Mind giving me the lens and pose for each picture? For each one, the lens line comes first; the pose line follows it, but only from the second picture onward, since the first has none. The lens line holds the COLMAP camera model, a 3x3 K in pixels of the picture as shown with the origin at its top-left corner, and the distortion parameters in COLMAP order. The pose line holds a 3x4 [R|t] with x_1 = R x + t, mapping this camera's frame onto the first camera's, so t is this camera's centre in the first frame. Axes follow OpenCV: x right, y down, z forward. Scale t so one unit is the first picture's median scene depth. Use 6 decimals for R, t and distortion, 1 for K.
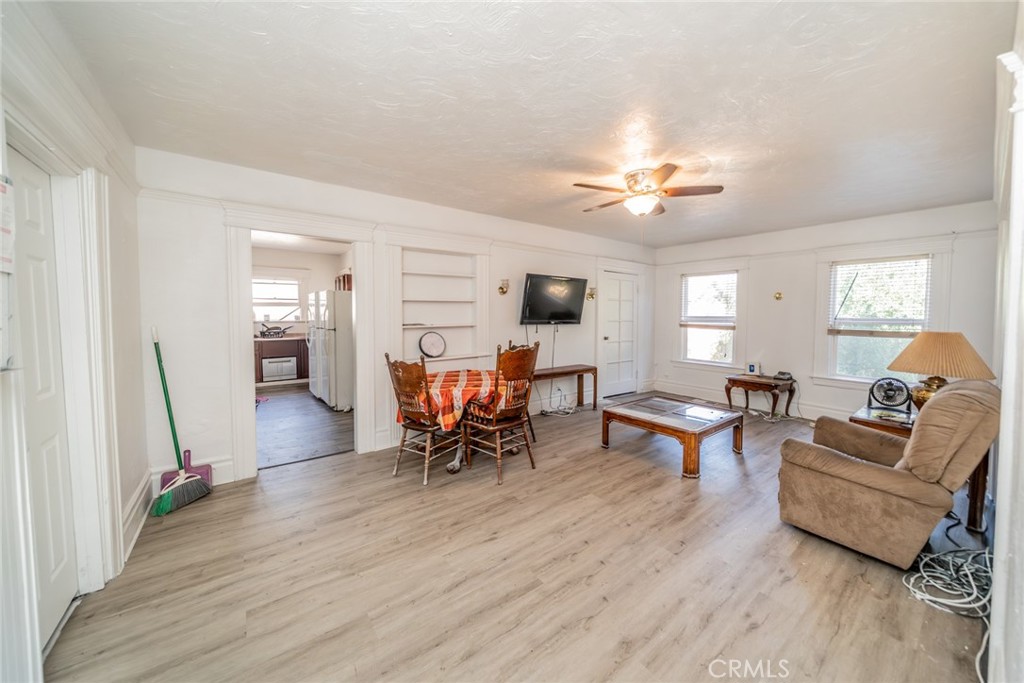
lens RADIAL K [[360.9, 0, 512.0], [0, 360.9, 341.5], [0, 0, 1]] dist [-0.016838, -0.000011]
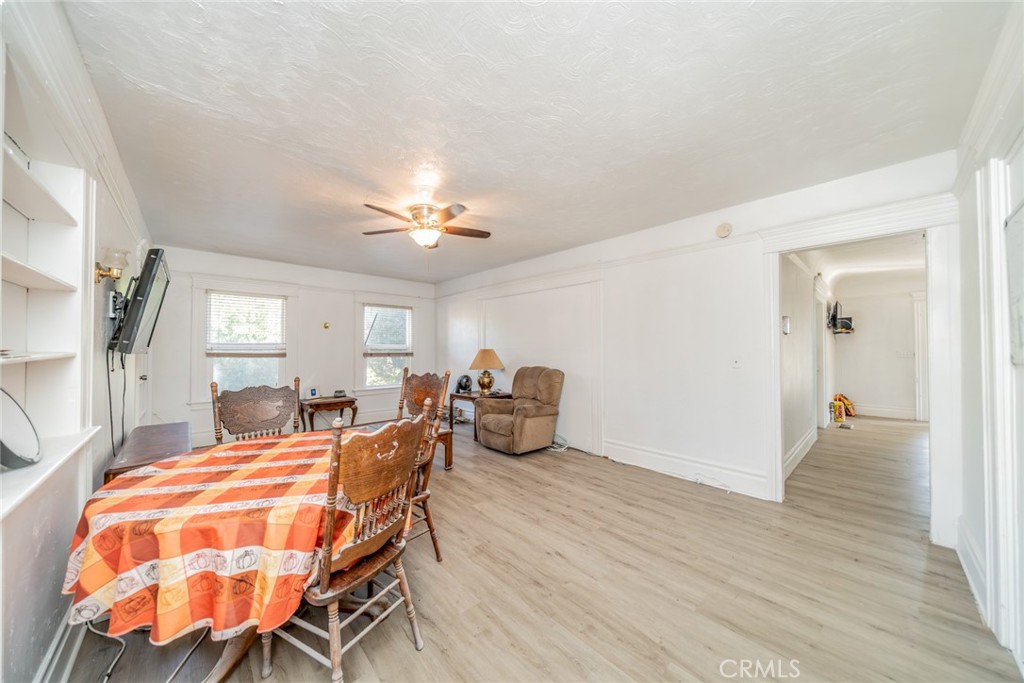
lens RADIAL K [[360.9, 0, 512.0], [0, 360.9, 341.5], [0, 0, 1]] dist [-0.016838, -0.000011]
pose [[-0.110653, 0.014434, 0.993754, -0.995245], [0.077443, 0.996980, -0.005857, -0.049804], [-0.990837, 0.076312, -0.111436, 1.126967]]
